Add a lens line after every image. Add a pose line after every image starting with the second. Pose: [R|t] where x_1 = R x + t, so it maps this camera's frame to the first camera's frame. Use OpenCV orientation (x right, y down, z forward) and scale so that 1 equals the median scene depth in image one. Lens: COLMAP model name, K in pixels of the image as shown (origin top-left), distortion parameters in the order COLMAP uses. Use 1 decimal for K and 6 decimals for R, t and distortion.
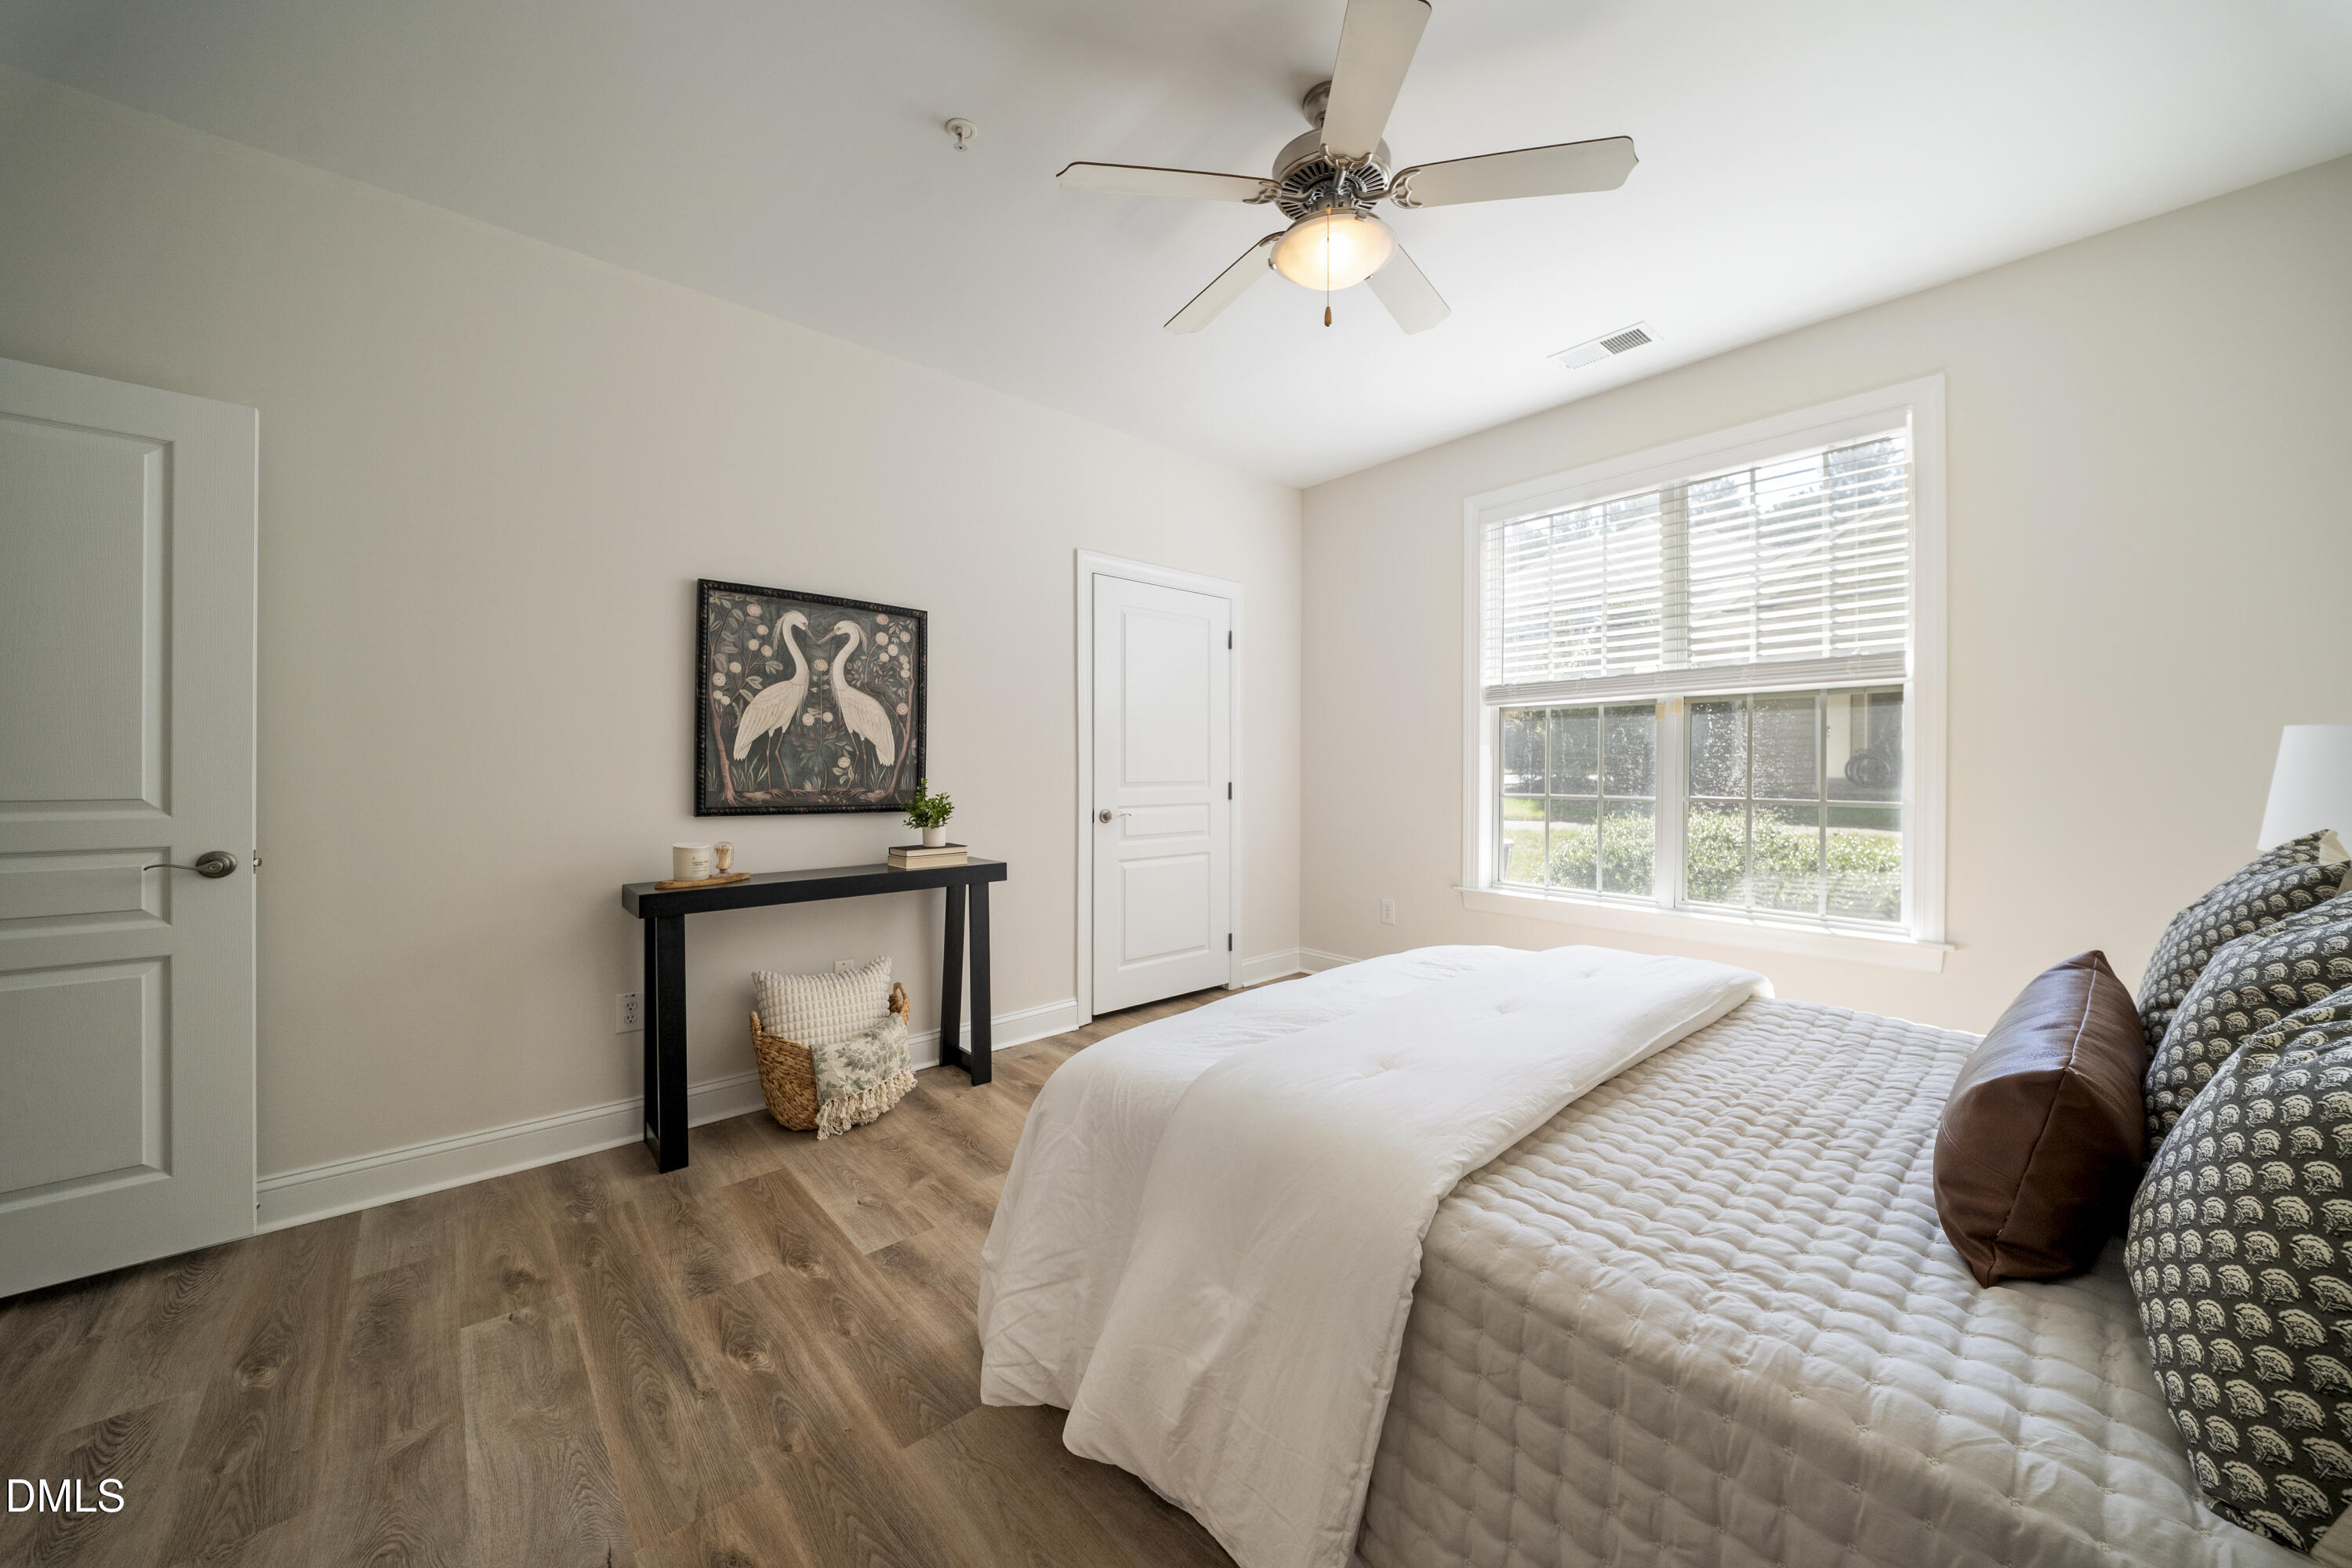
lens RADIAL K [[830.3, 0, 1180.8], [0, 830.3, 767.2], [0, 0, 1]] dist [0.031101, -0.013249]
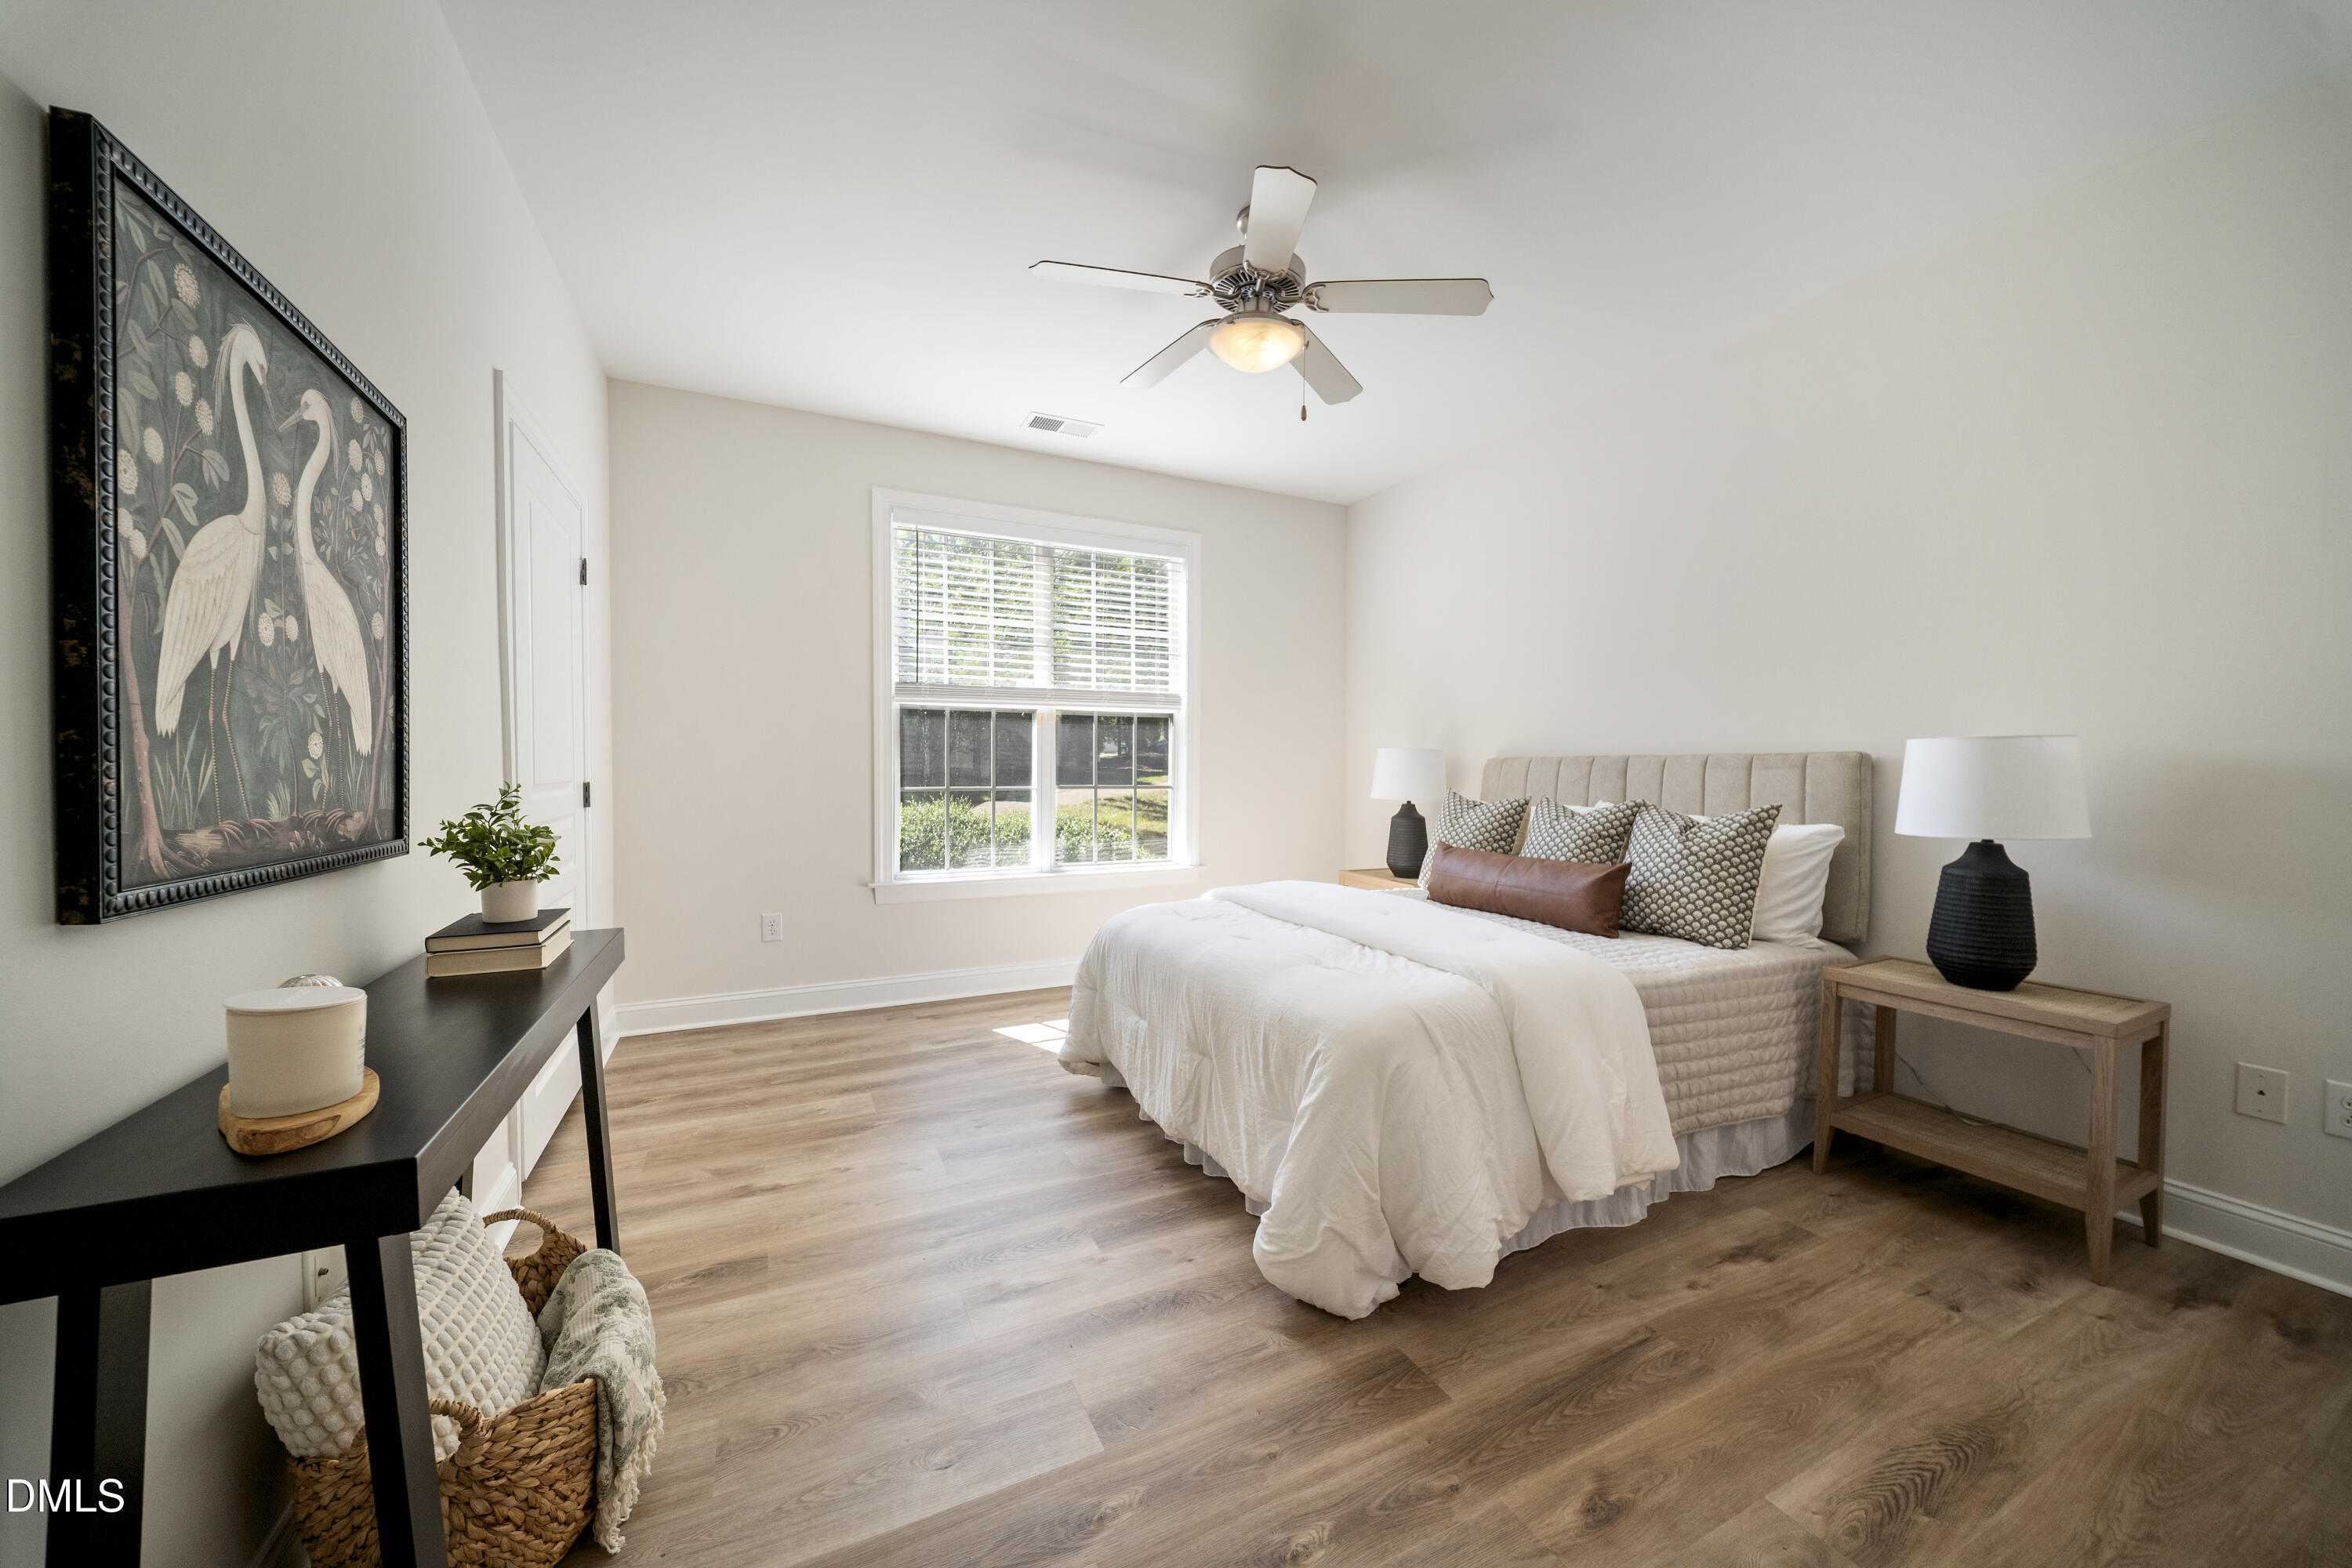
lens RADIAL K [[843.7, 0, 1176.5], [0, 843.7, 777.2], [0, 0, 1]] dist [-0.000602, -0.000172]
pose [[0.274414, -0.013083, 0.961523, -0.704494], [-0.008115, 0.999840, 0.015920, -0.000541], [-0.961577, -0.012171, 0.274264, 0.511146]]
